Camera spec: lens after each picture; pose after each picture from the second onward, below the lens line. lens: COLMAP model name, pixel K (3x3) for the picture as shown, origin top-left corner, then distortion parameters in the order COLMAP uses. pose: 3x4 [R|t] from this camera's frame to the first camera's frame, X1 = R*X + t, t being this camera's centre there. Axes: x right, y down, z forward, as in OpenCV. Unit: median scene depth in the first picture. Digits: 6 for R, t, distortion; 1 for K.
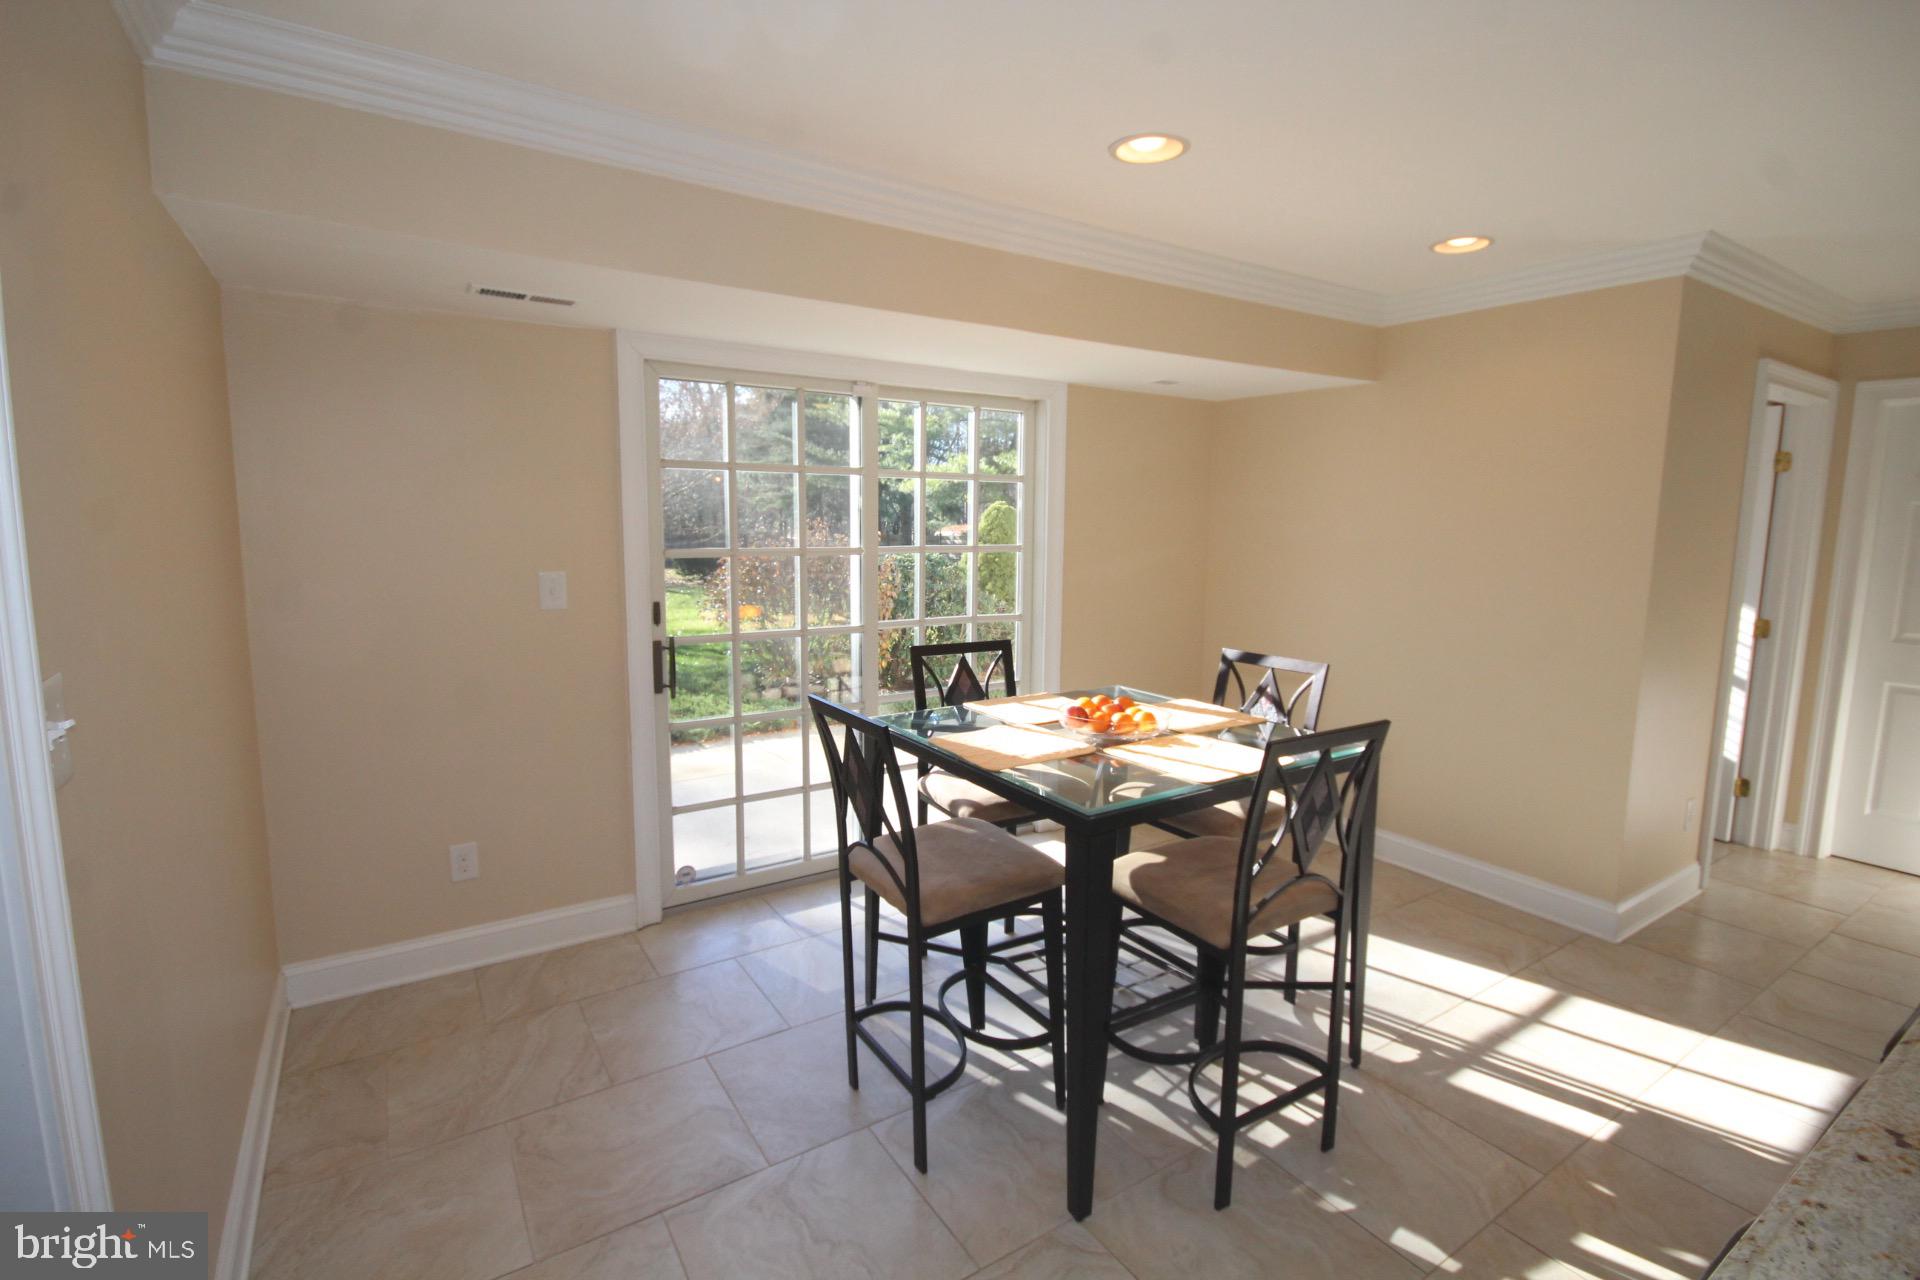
lens RADIAL K [[903.2, 0, 970.5], [0, 903.2, 632.4], [0, 0, 1]] dist [0.001111, -0.008418]
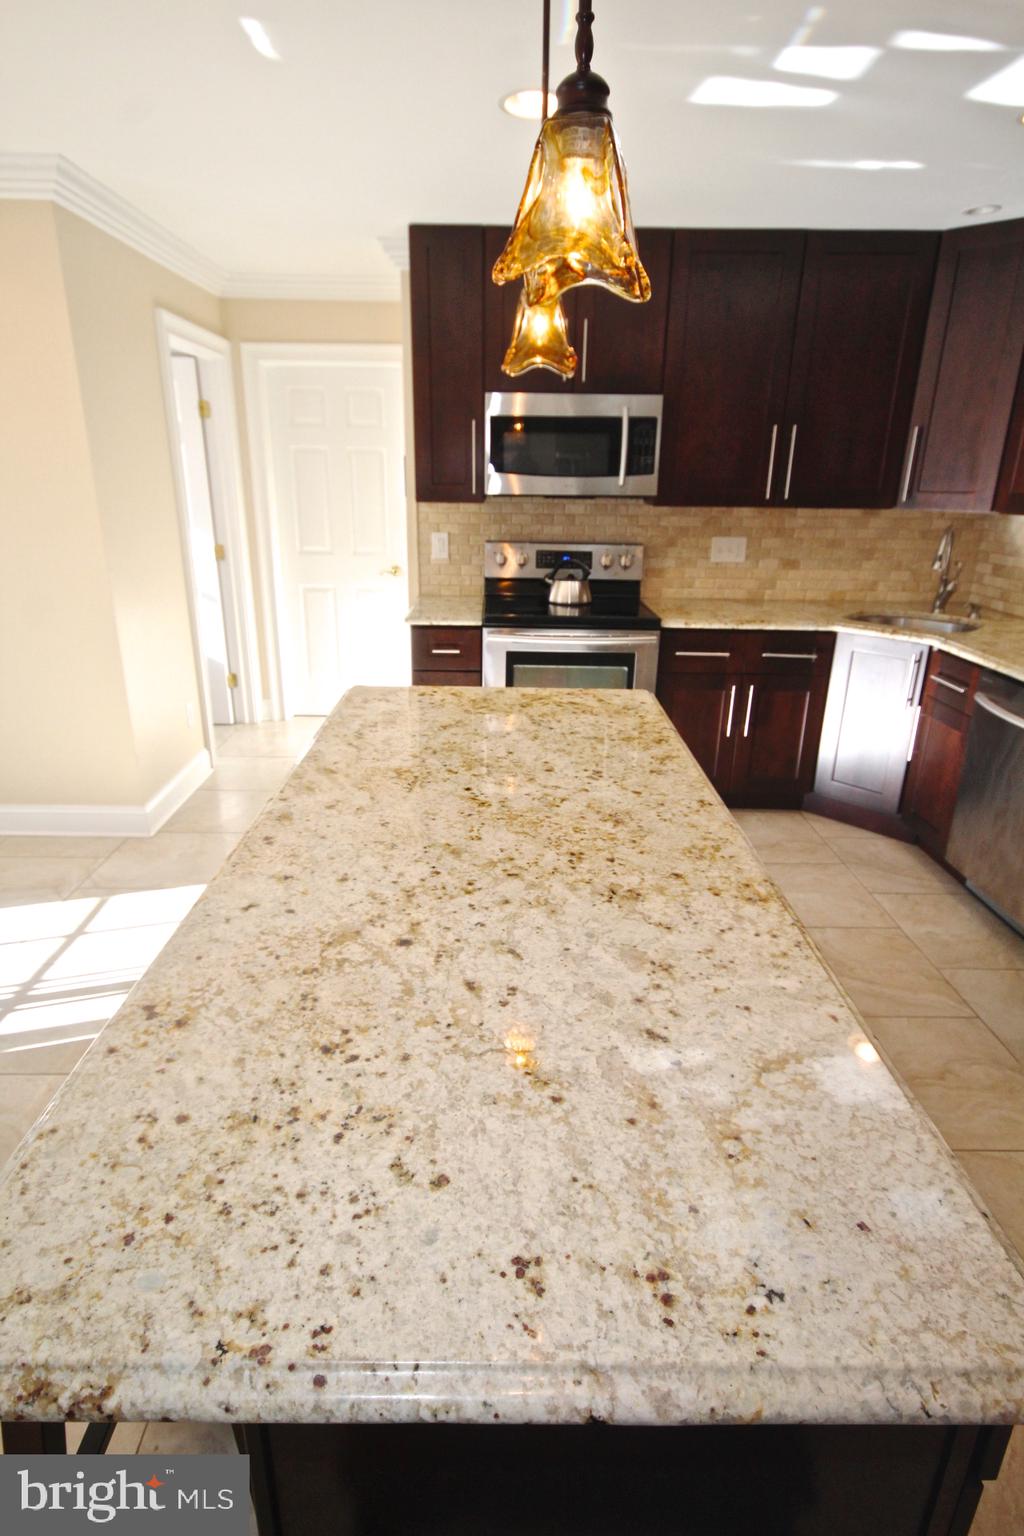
lens RADIAL K [[824.5, 0, 511.8], [0, 824.5, 764.6], [0, 0, 1]] dist [0.006039, 0.000970]
pose [[0.550377, -0.285335, 0.784646, 0.150809], [0.101370, 0.955674, 0.276424, 0.002493], [-0.828739, -0.072598, 0.554906, 0.006730]]
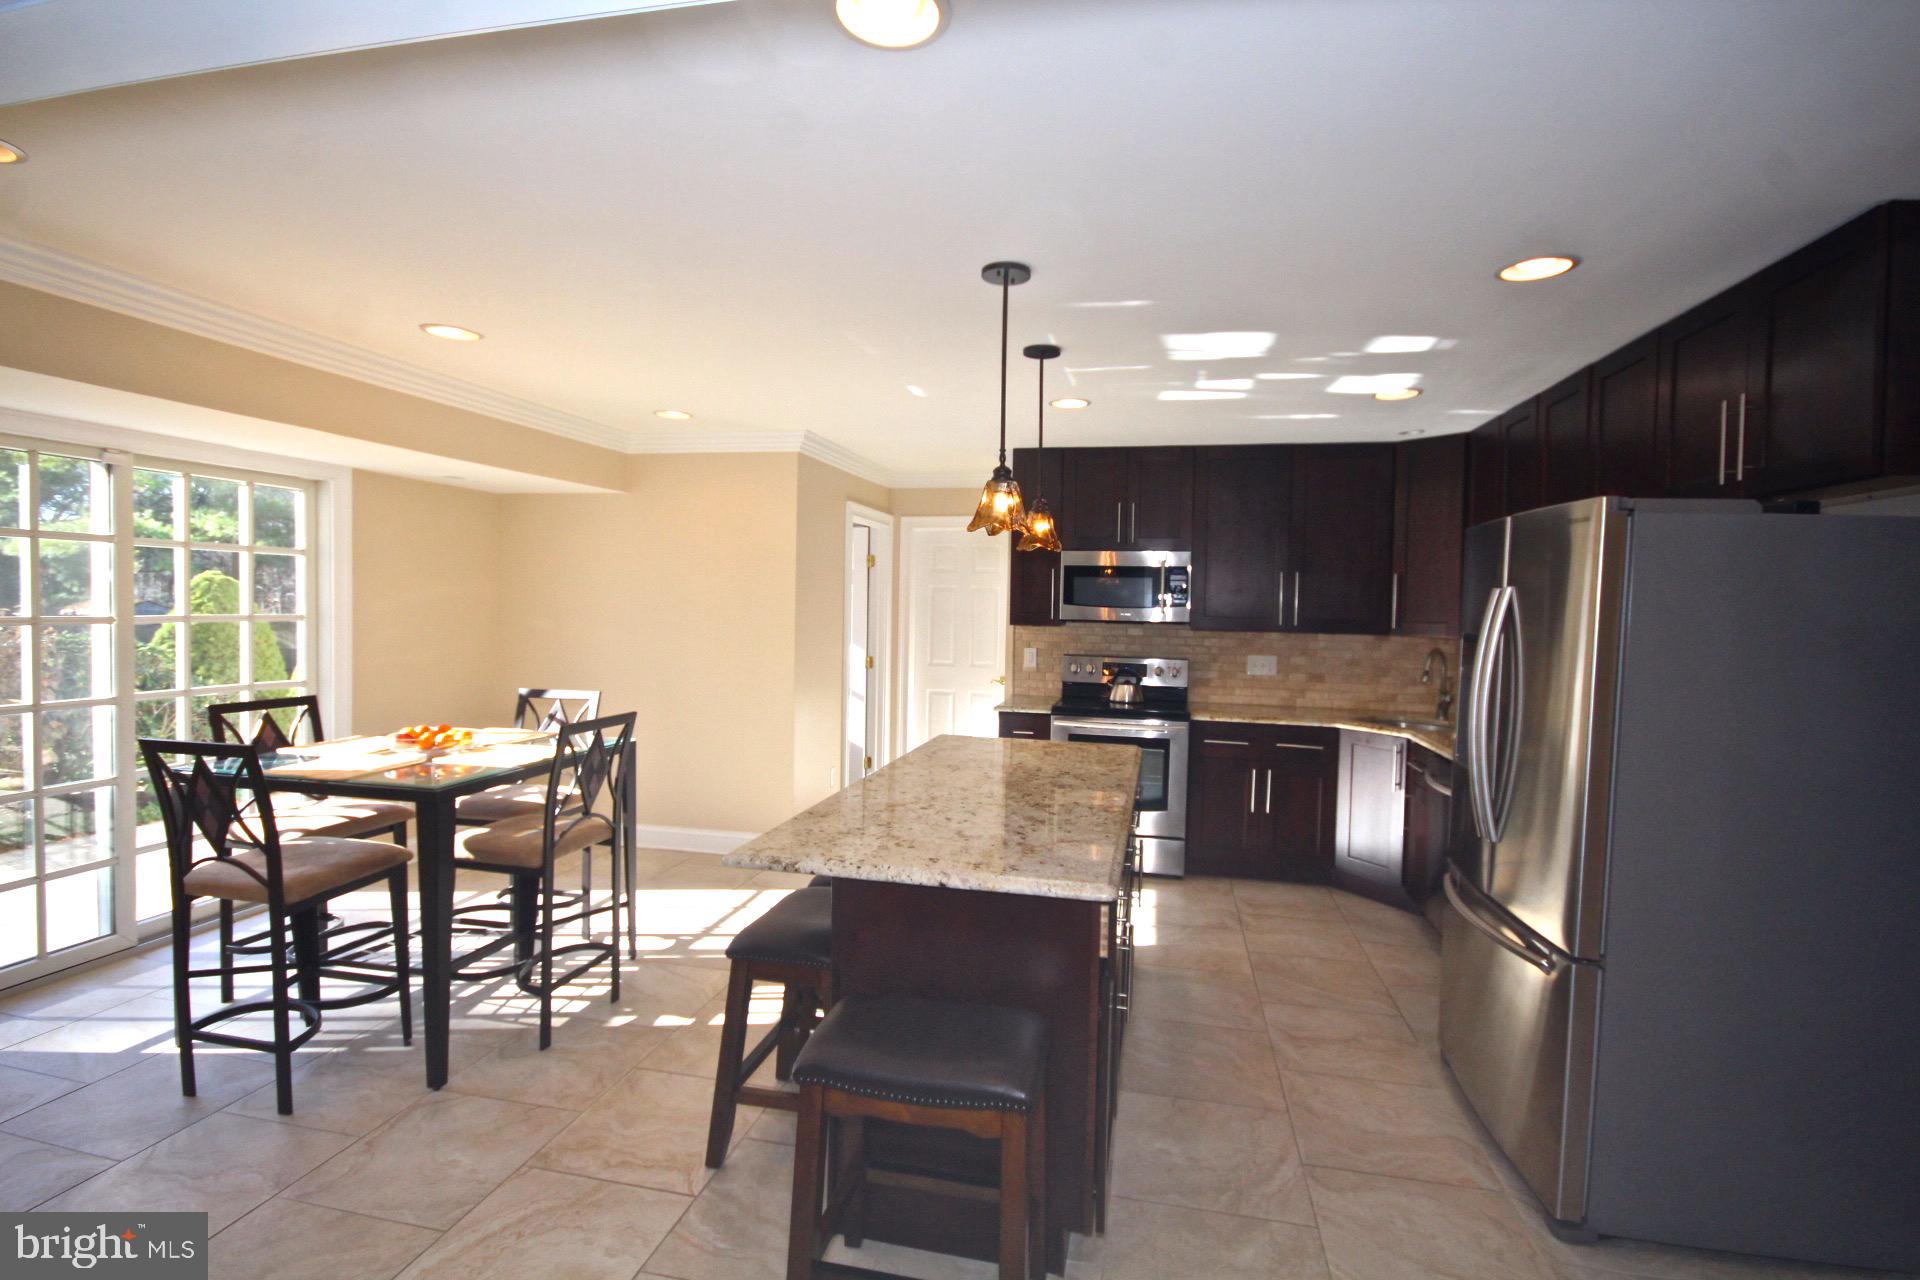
lens RADIAL K [[903.2, 0, 970.5], [0, 903.2, 632.4], [0, 0, 1]] dist [0.001111, -0.008418]
pose [[0.723322, -0.019380, 0.690238, -0.144938], [0.078271, 0.995465, -0.054074, 0.056850], [-0.686060, 0.093139, 0.721559, -0.391669]]
